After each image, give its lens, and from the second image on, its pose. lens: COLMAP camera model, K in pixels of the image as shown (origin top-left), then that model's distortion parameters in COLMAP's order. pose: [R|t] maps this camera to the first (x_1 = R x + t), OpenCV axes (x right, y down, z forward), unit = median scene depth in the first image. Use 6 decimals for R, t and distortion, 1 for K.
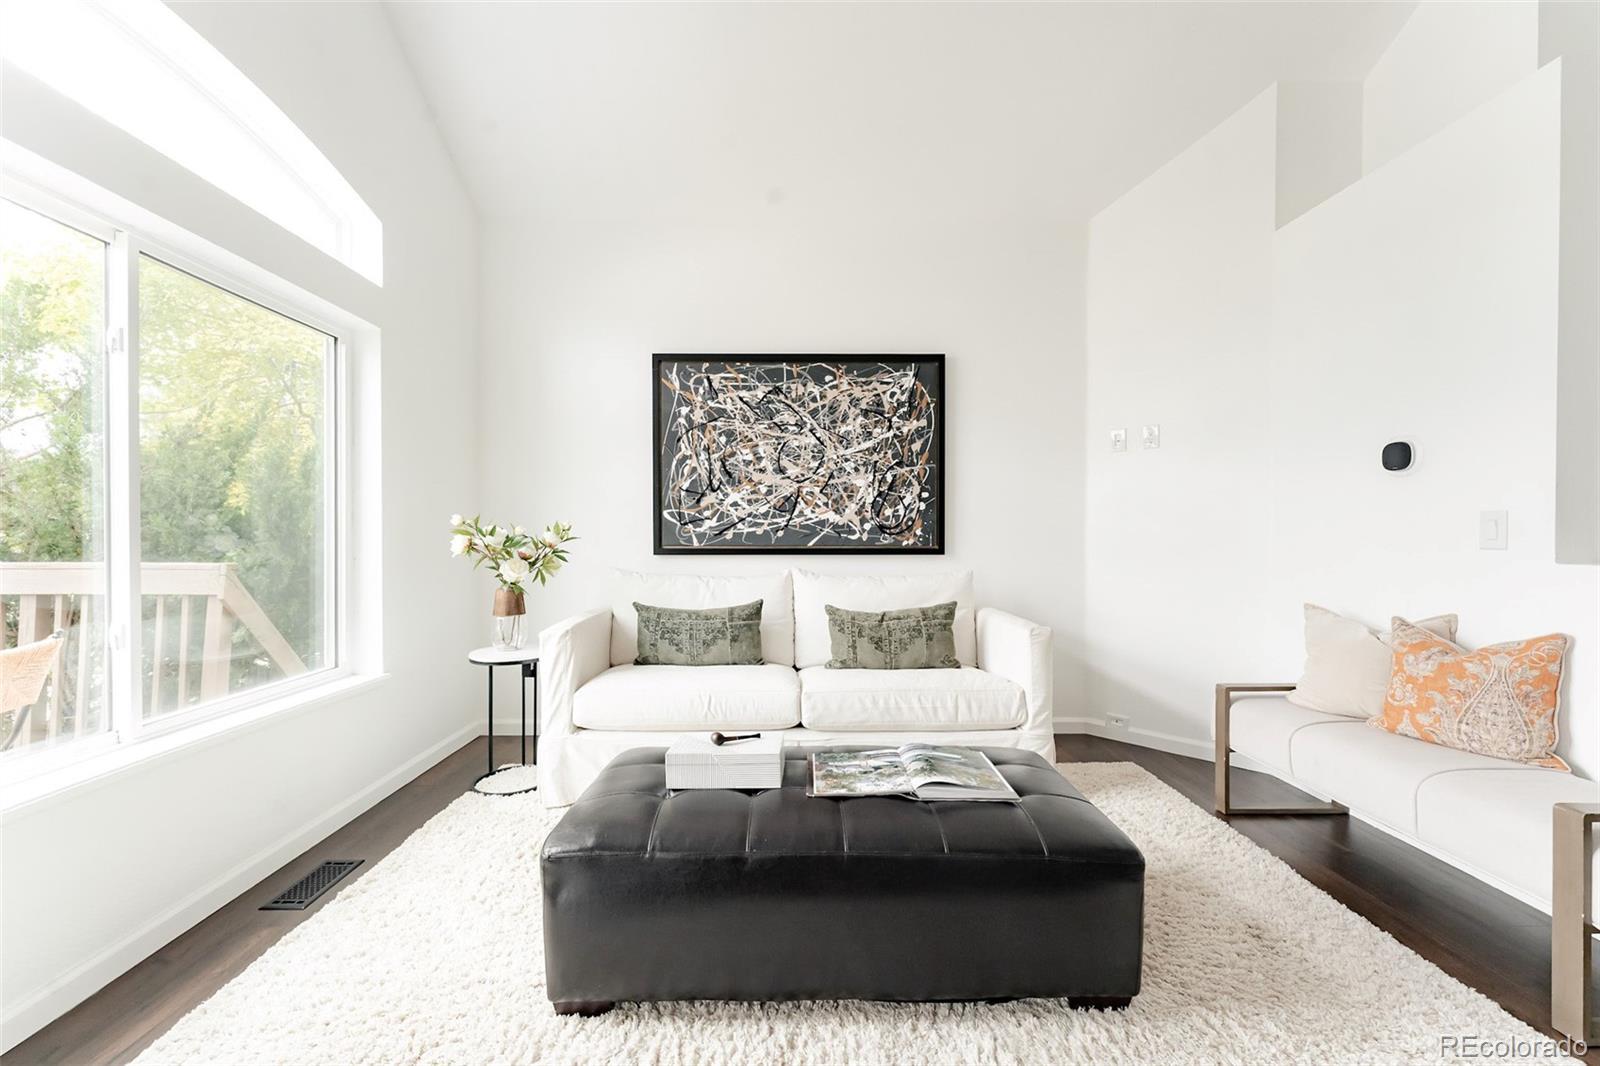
lens RADIAL K [[639.5, 0, 791.1], [0, 639.5, 537.2], [0, 0, 1]] dist [0.003955, -0.000268]
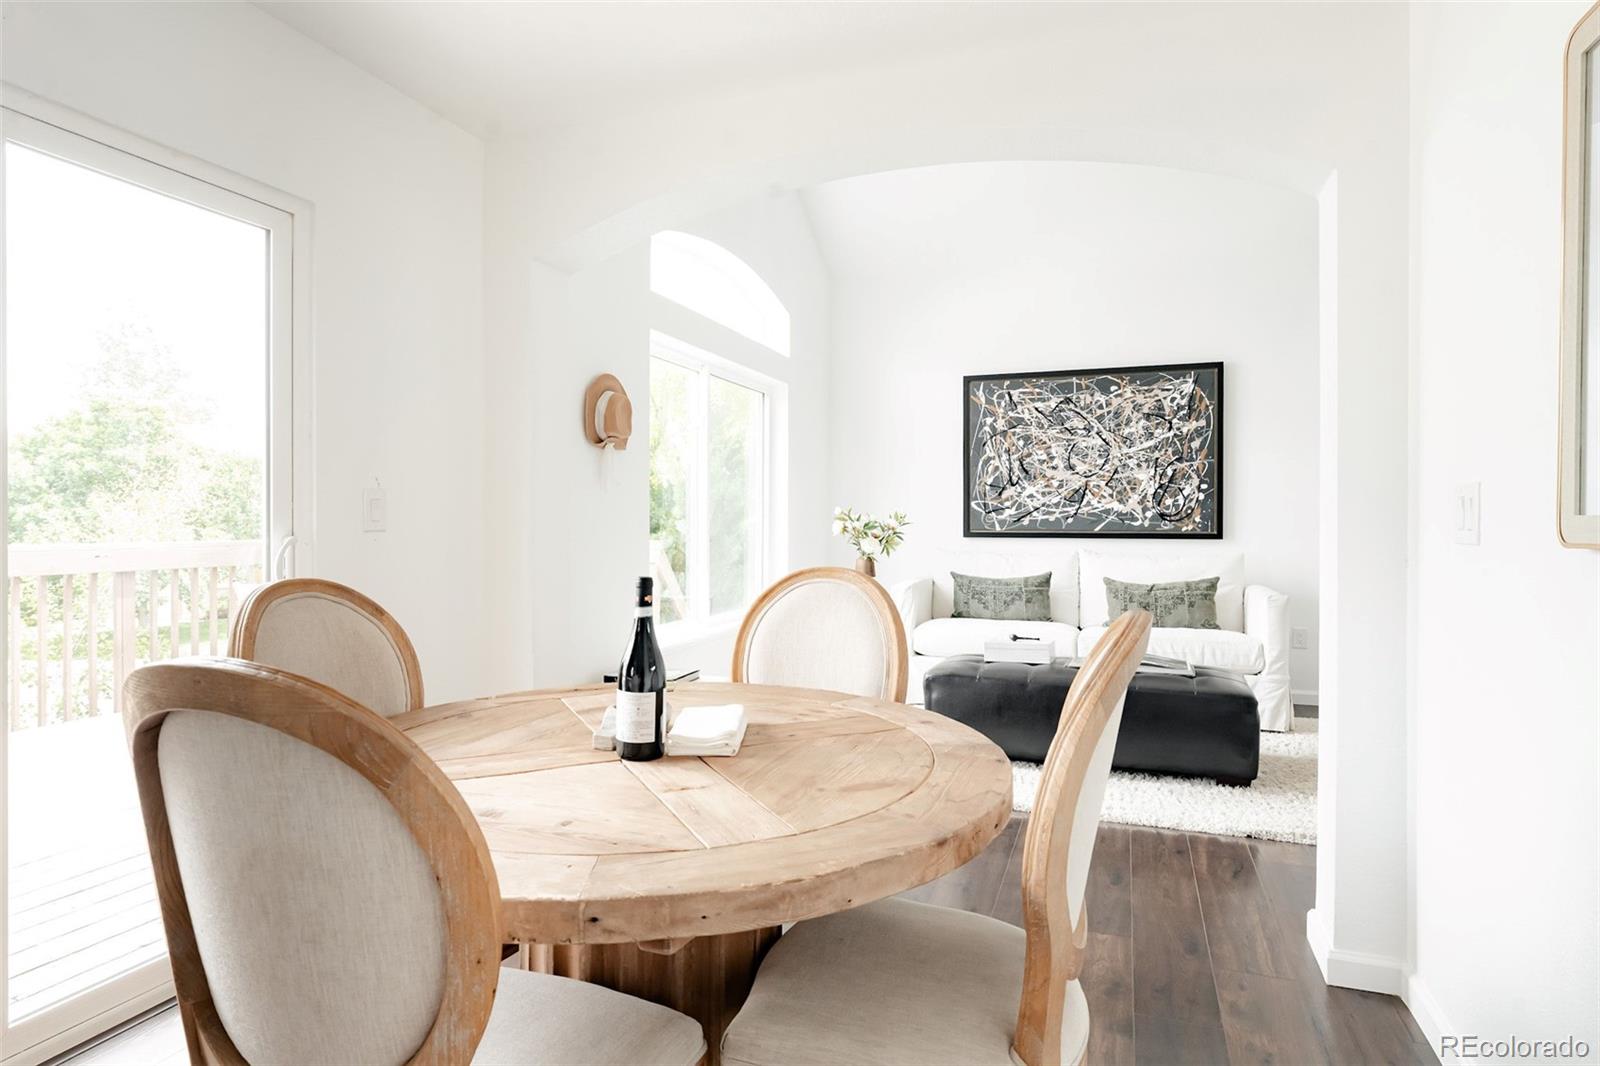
lens RADIAL K [[885.1, 0, 785.4], [0, 885.1, 527.4], [0, 0, 1]] dist [-0.002558, -0.000133]
pose [[0.930976, 0.004772, -0.365050, 0.091660], [-0.004375, 0.999989, 0.001915, 0.006499], [0.365055, -0.000186, 0.930986, -0.731741]]
